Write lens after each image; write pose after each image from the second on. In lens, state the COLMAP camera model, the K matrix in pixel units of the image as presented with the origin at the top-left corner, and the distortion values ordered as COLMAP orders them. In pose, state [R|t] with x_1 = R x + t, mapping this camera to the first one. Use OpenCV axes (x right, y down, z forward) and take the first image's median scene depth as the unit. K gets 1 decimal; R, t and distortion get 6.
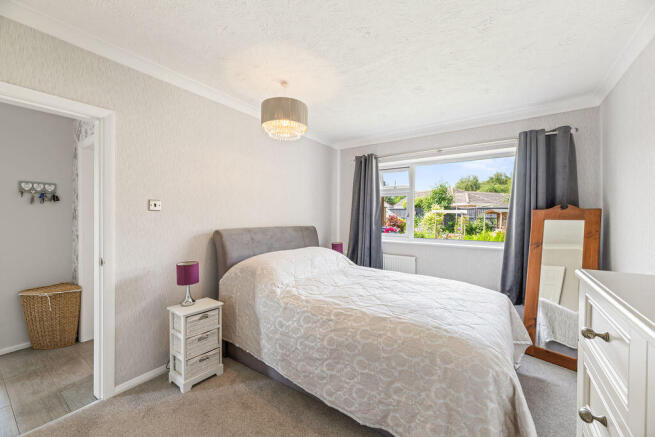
lens RADIAL K [[264.2, 0, 321.8], [0, 264.2, 216.1], [0, 0, 1]] dist [0.002402, 0.000036]
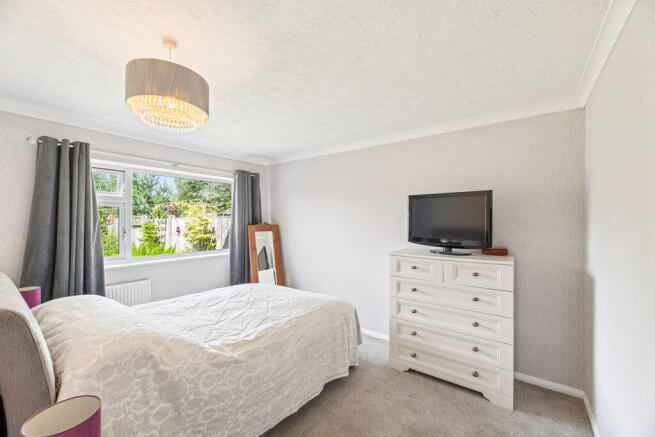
lens RADIAL K [[264.2, 0, 321.2], [0, 264.2, 221.8], [0, 0, 1]] dist [0.002402, 0.000036]
pose [[0.041030, -0.011988, 0.999086, -0.693788], [-0.001313, 0.999927, 0.012052, -0.063127], [-0.999157, -0.001807, 0.041011, 0.546476]]
